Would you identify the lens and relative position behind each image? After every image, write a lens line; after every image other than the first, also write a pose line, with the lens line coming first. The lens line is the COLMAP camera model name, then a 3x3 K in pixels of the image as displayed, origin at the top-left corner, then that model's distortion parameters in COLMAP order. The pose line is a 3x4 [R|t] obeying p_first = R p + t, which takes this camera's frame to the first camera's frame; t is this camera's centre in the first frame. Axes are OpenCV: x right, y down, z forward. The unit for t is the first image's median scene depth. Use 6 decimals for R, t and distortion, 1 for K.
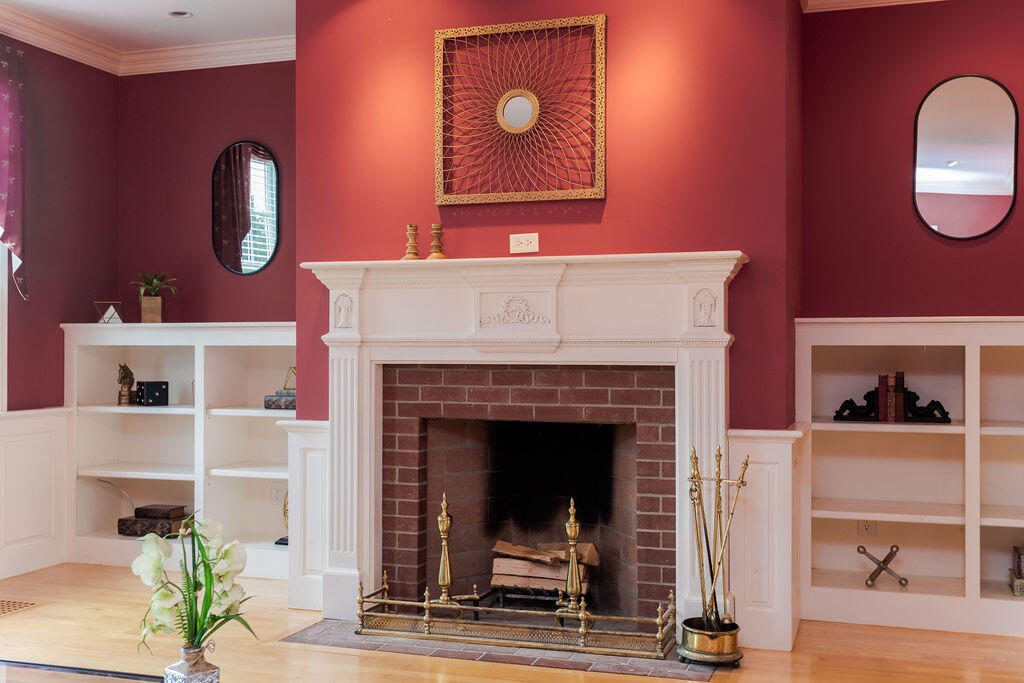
lens RADIAL K [[1124.8, 0, 511.7], [0, 1124.8, 340.7], [0, 0, 1]] dist [0.047486, 0.000000]
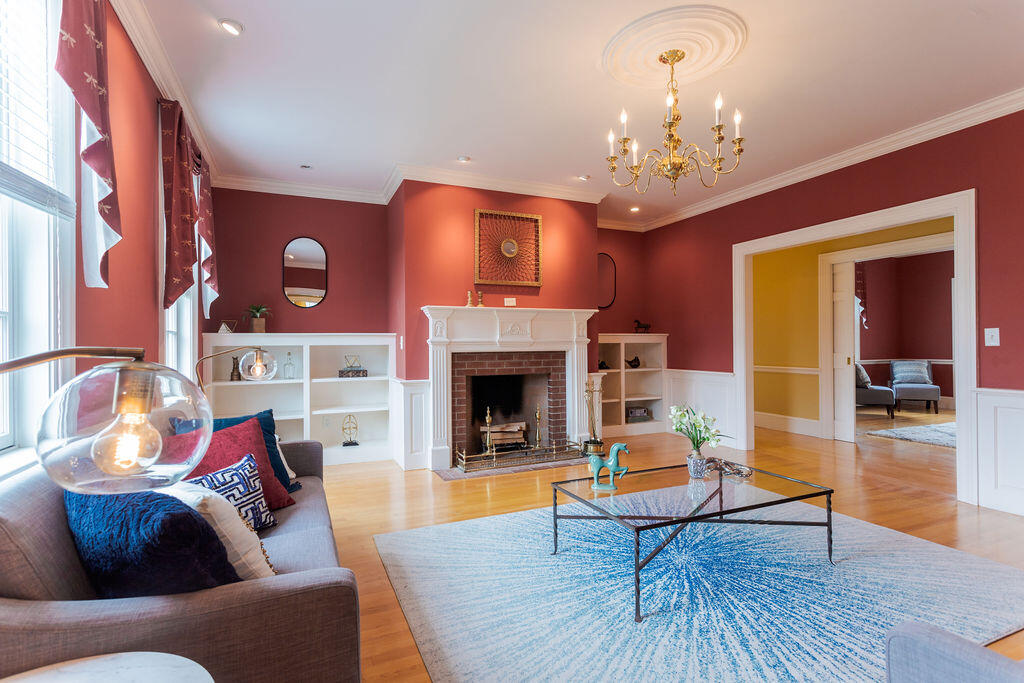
lens RADIAL K [[487.7, 0, 507.8], [0, 487.7, 343.7], [0, 0, 1]] dist [0.005055, 0.002015]
pose [[0.734365, -0.004743, 0.678738, -0.704805], [0.005721, 0.999983, 0.000798, 0.003288], [-0.678731, 0.003298, 0.734380, 0.222270]]
